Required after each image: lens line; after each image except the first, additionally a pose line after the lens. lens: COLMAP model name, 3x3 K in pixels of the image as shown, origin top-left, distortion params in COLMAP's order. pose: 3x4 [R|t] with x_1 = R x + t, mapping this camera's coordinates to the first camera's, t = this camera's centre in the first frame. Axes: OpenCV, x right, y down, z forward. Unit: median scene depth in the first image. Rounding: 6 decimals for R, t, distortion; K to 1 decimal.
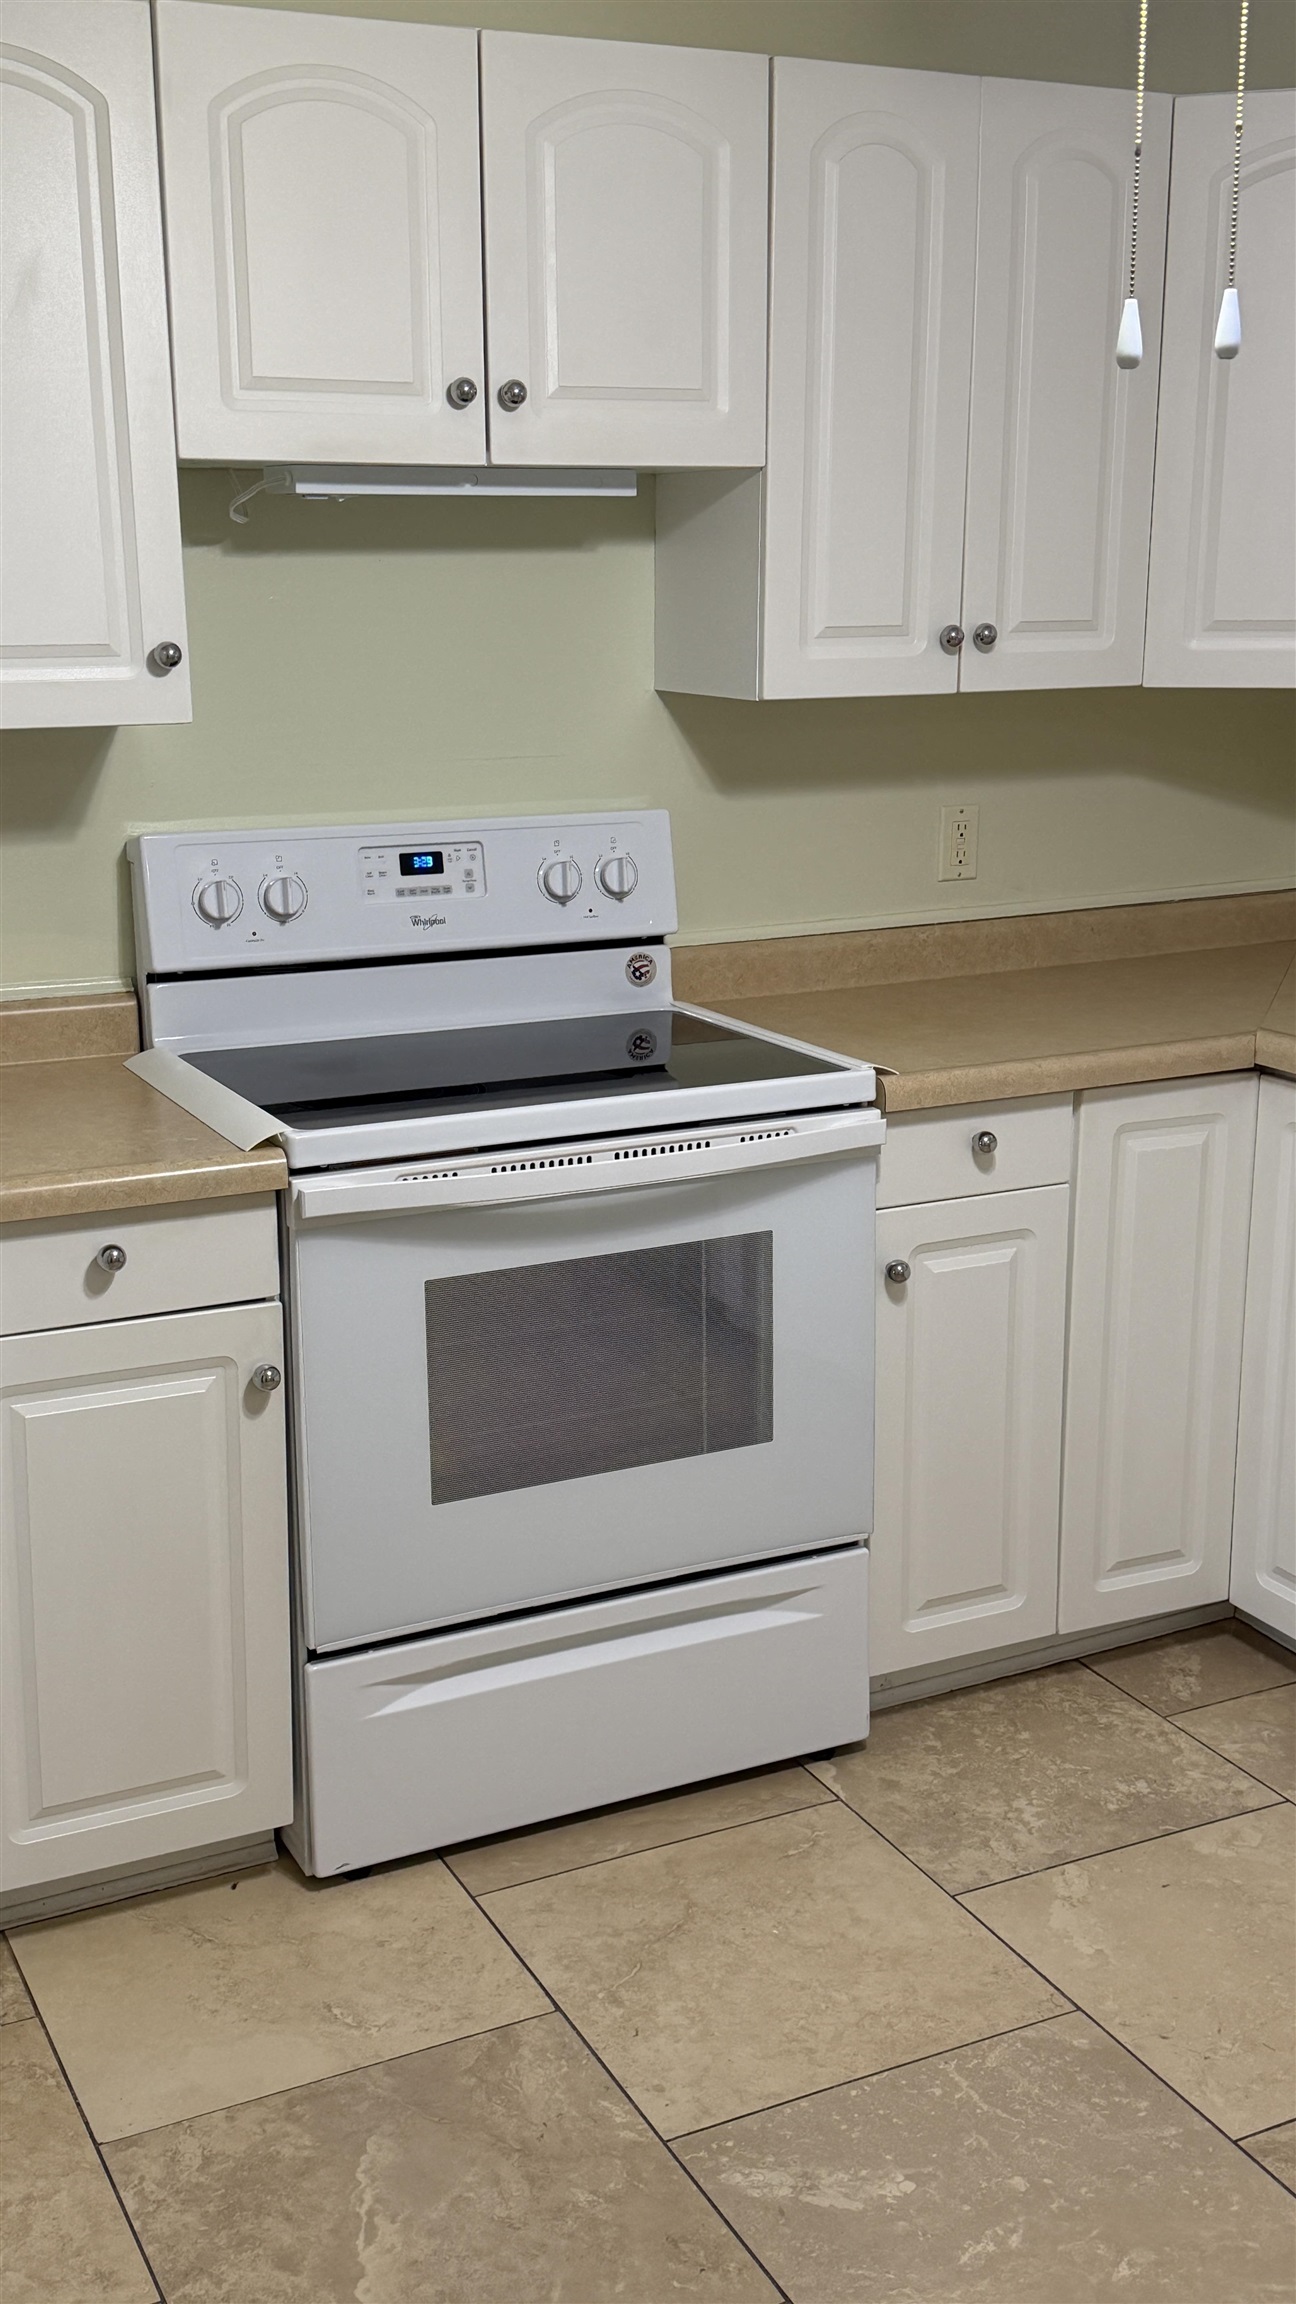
lens RADIAL K [[2408.2, 0, 641.1], [0, 2408.2, 1142.3], [0, 0, 1]] dist [0.172231, -0.387384]
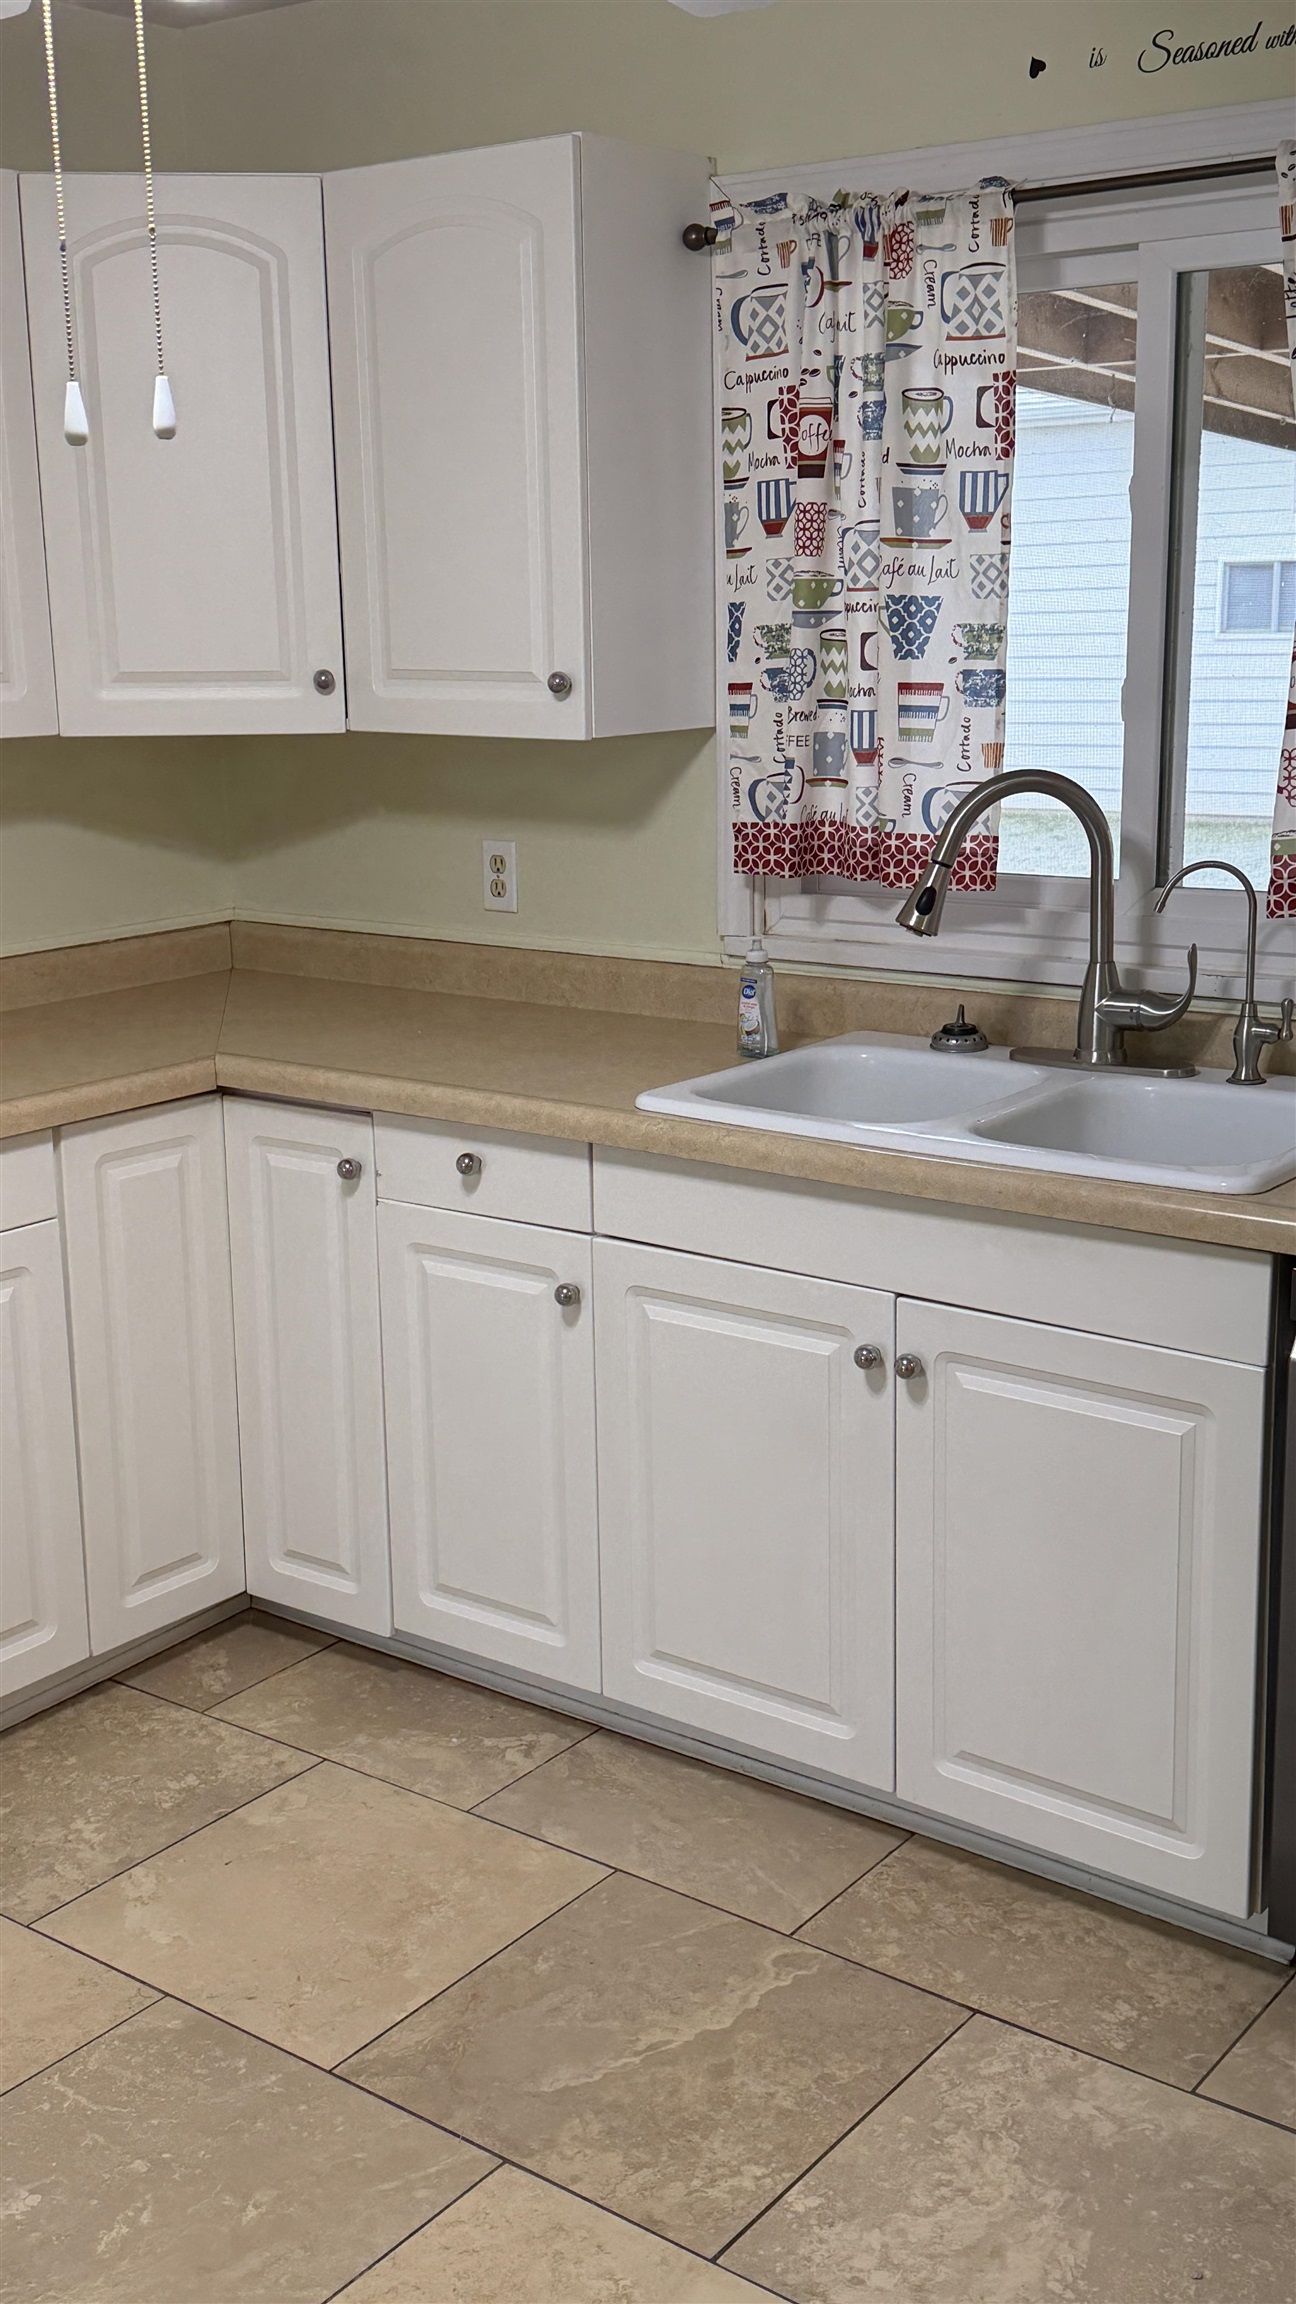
lens RADIAL K [[2416.6, 0, 648.0], [0, 2416.6, 1152.0], [0, 0, 1]] dist [0.177284, -0.375527]
pose [[0.894587, -0.111019, 0.432884, -0.046446], [0.117721, 0.992981, 0.011385, 0.007245], [-0.431109, 0.040774, 0.901378, -0.045268]]
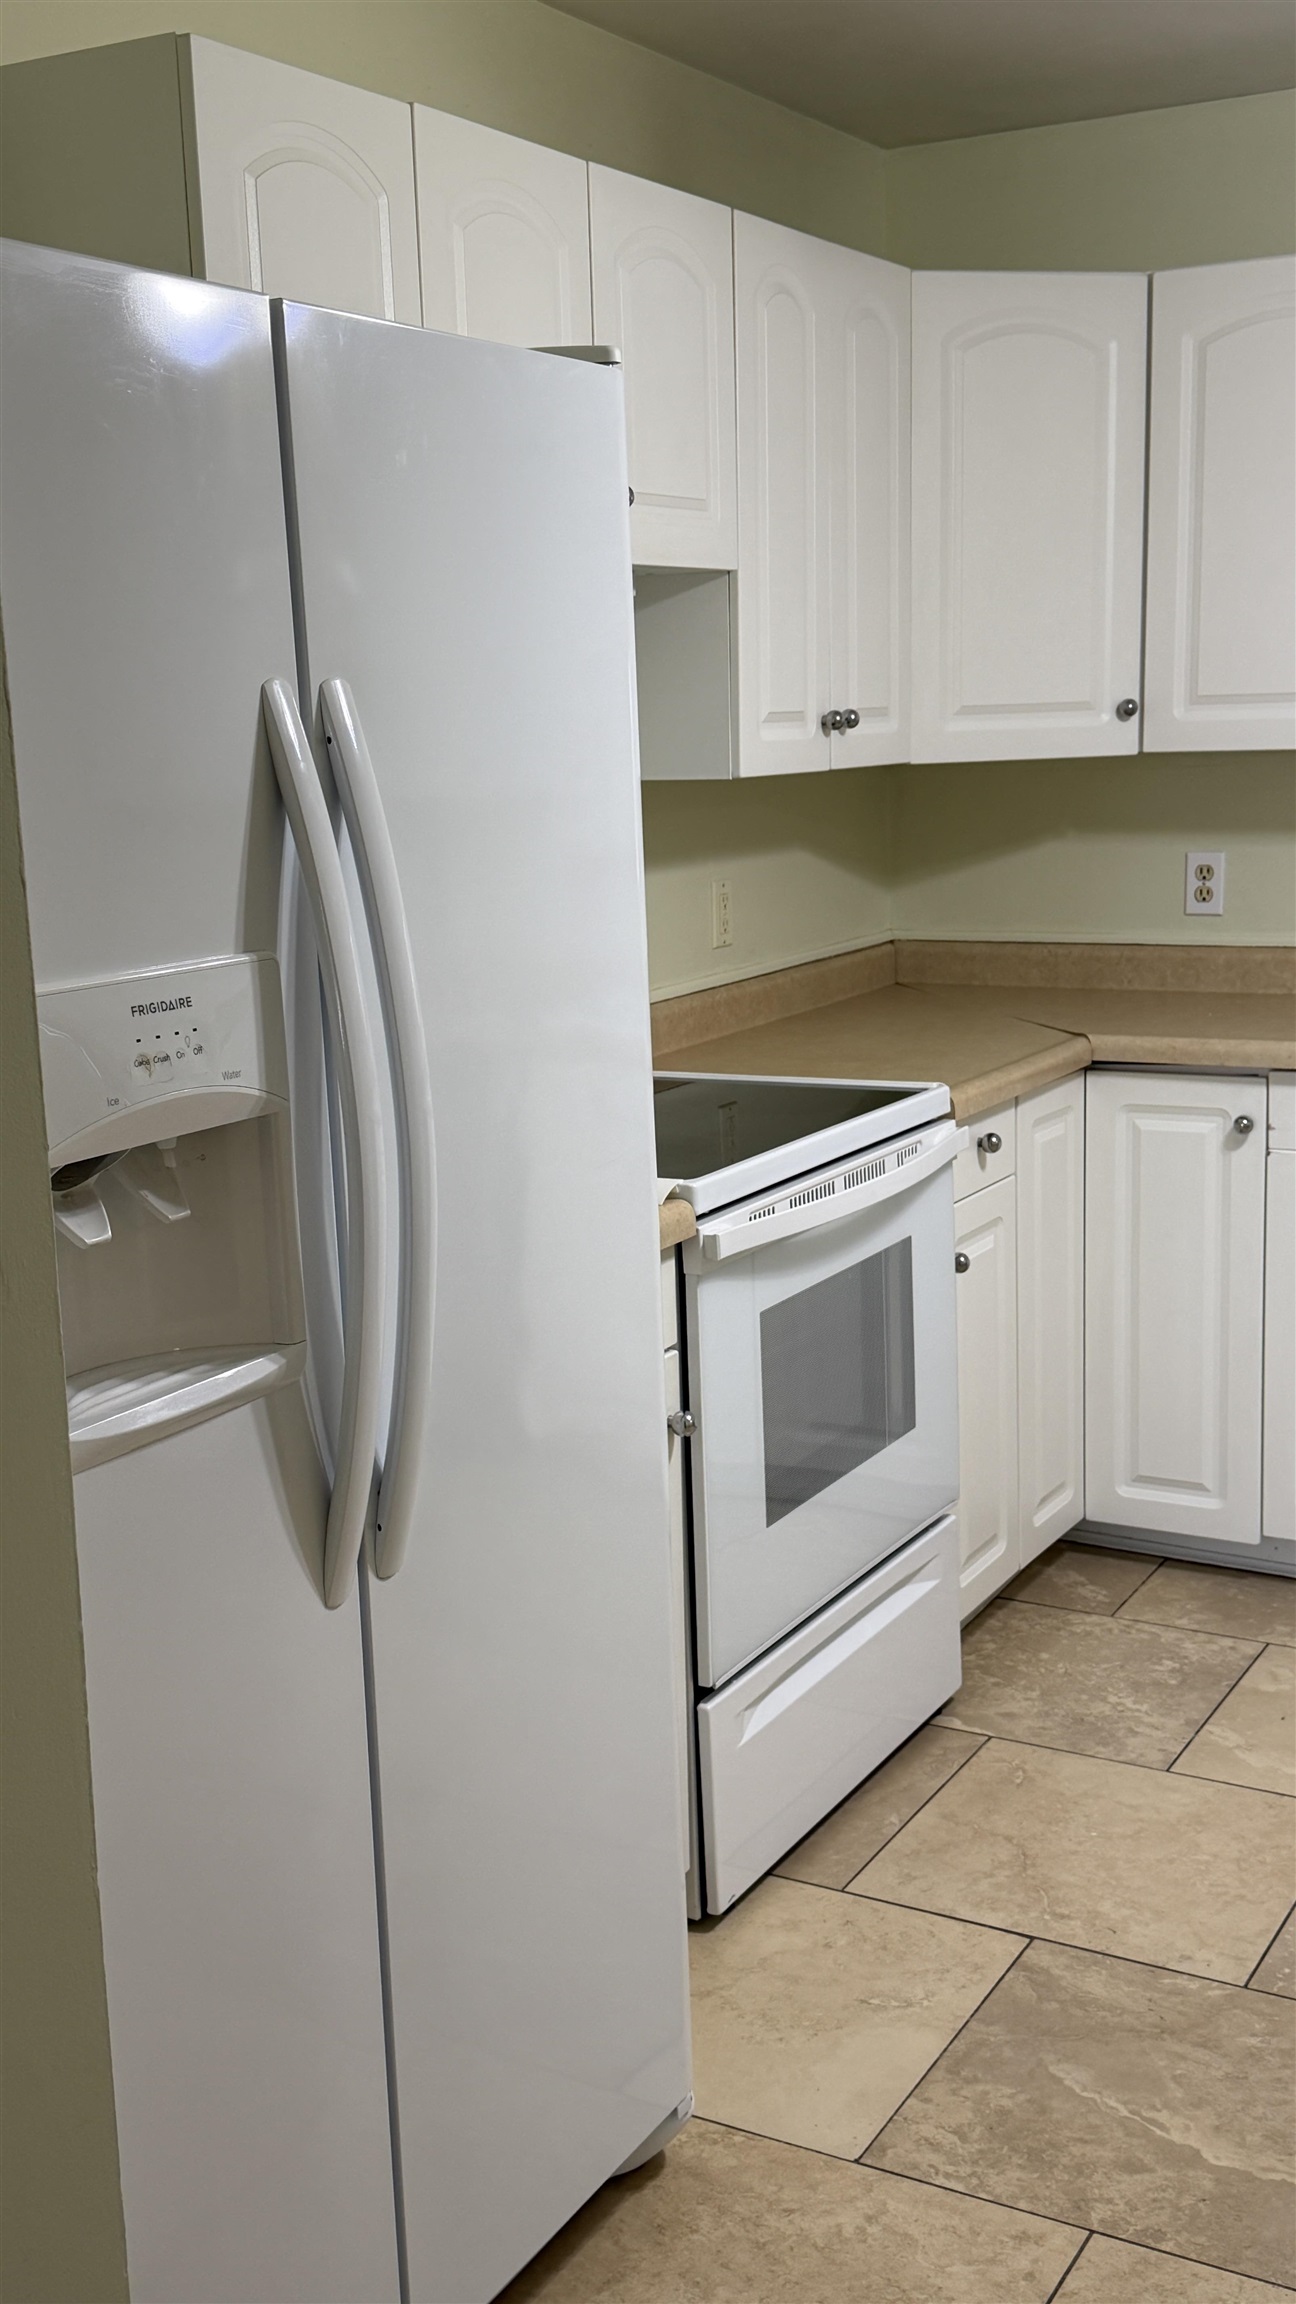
lens RADIAL K [[2416.6, 0, 648.0], [0, 2416.6, 1152.0], [0, 0, 1]] dist [0.177284, -0.375527]
pose [[0.828669, -0.122360, 0.546201, -0.642739], [0.157544, 0.987351, -0.017831, -0.000822], [-0.537111, 0.100826, 0.837464, 0.117286]]
